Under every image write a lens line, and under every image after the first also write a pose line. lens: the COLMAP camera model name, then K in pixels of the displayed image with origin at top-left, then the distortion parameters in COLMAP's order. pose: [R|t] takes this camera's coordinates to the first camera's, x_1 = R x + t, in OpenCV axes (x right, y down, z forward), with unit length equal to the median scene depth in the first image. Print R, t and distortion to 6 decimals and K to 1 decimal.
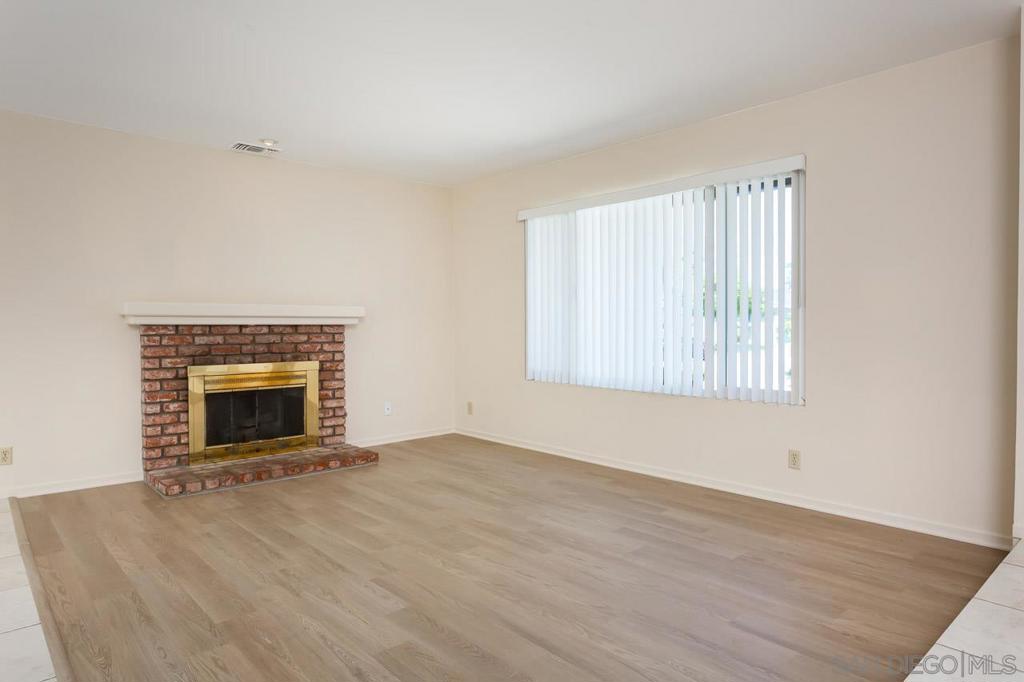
lens RADIAL K [[615.6, 0, 499.8], [0, 615.6, 338.0], [0, 0, 1]] dist [-0.014832, 0.009781]
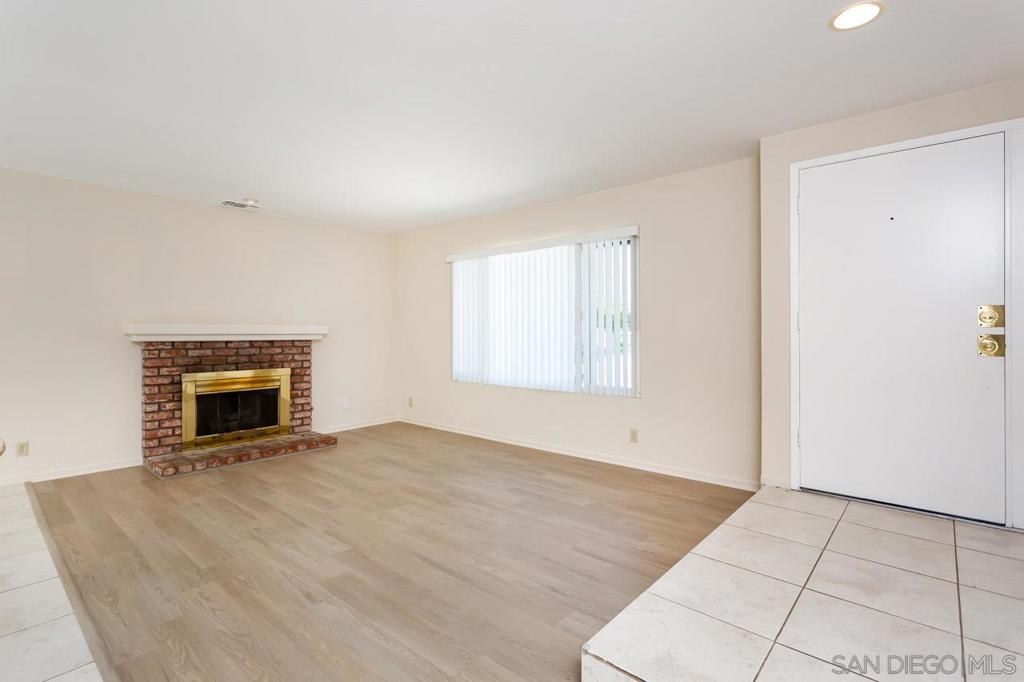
lens RADIAL K [[482.6, 0, 502.3], [0, 482.6, 331.5], [0, 0, 1]] dist [0.000073, 0.000960]
pose [[0.993217, 0.000689, 0.116271, 0.042603], [0.002265, 0.999678, -0.025271, -0.017273], [-0.116251, 0.025363, 0.992896, -0.088894]]
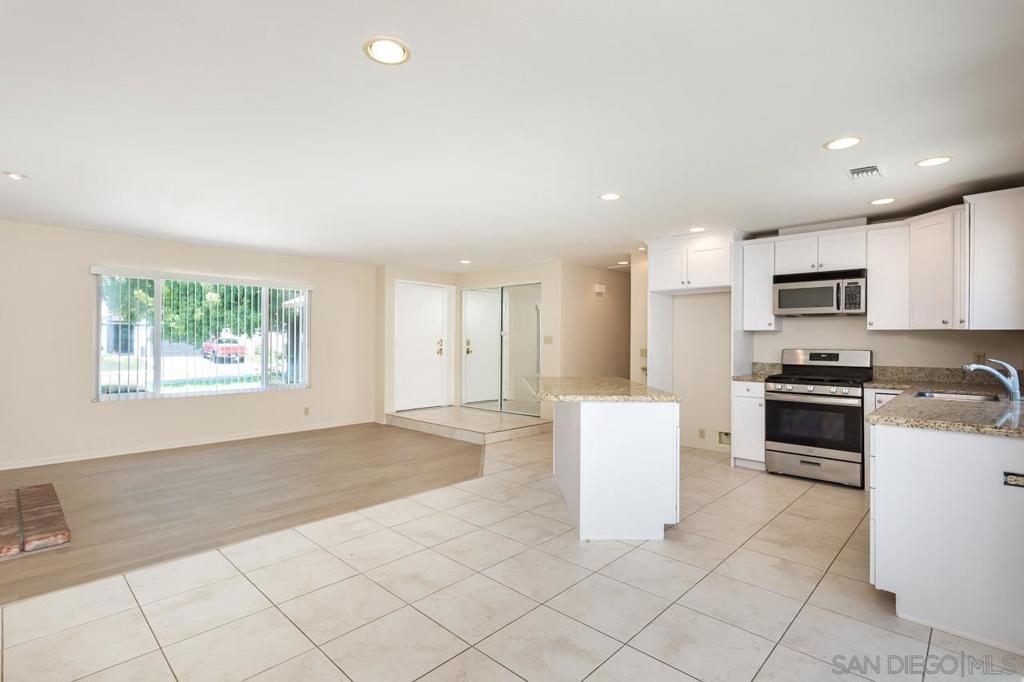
lens RADIAL K [[482.6, 0, 507.8], [0, 482.6, 338.7], [0, 0, 1]] dist [0.000073, 0.000960]
pose [[-0.077470, 0.006356, 0.996974, -1.415313], [0.018515, 0.999816, -0.004935, -0.056118], [-0.996823, 0.018076, -0.077573, 0.357482]]
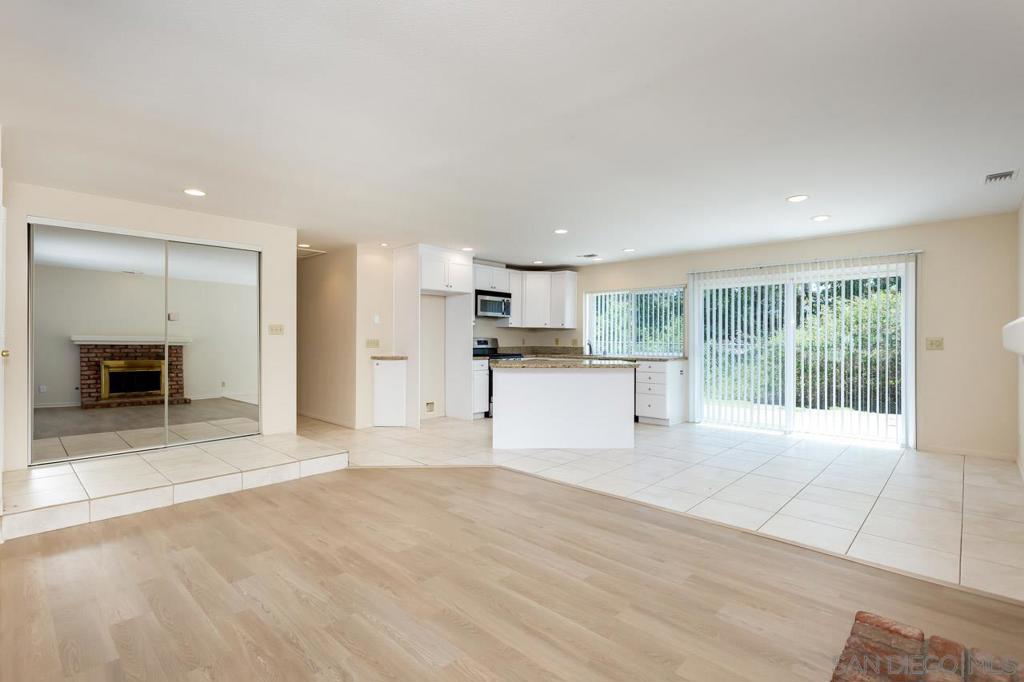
lens RADIAL K [[482.6, 0, 502.6], [0, 482.6, 339.6], [0, 0, 1]] dist [0.000073, 0.000960]
pose [[-0.996912, 0.001622, -0.078509, -0.125954], [-0.000218, 0.999725, 0.023428, -0.060716], [0.078525, 0.023373, -0.996638, 1.516767]]
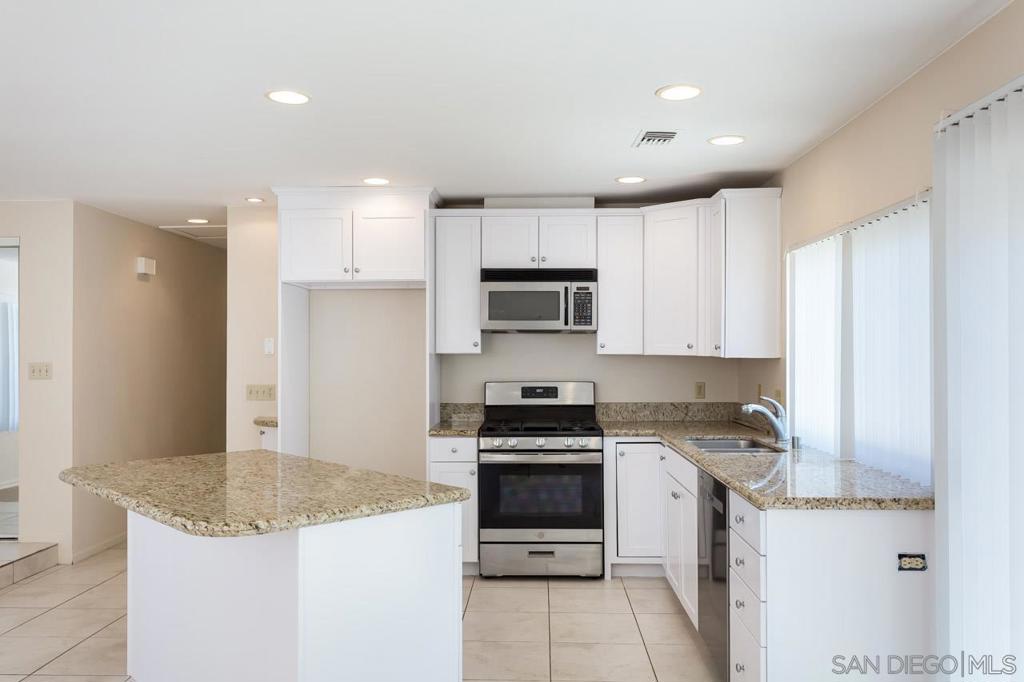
lens RADIAL K [[799.8, 0, 503.6], [0, 799.8, 343.4], [0, 0, 1]] dist [0.004270, 0.006130]
pose [[-0.719796, 0.010835, 0.694101, -1.166518], [0.020074, 0.999785, 0.005210, -0.096432], [-0.693895, 0.017683, -0.719859, 0.513816]]
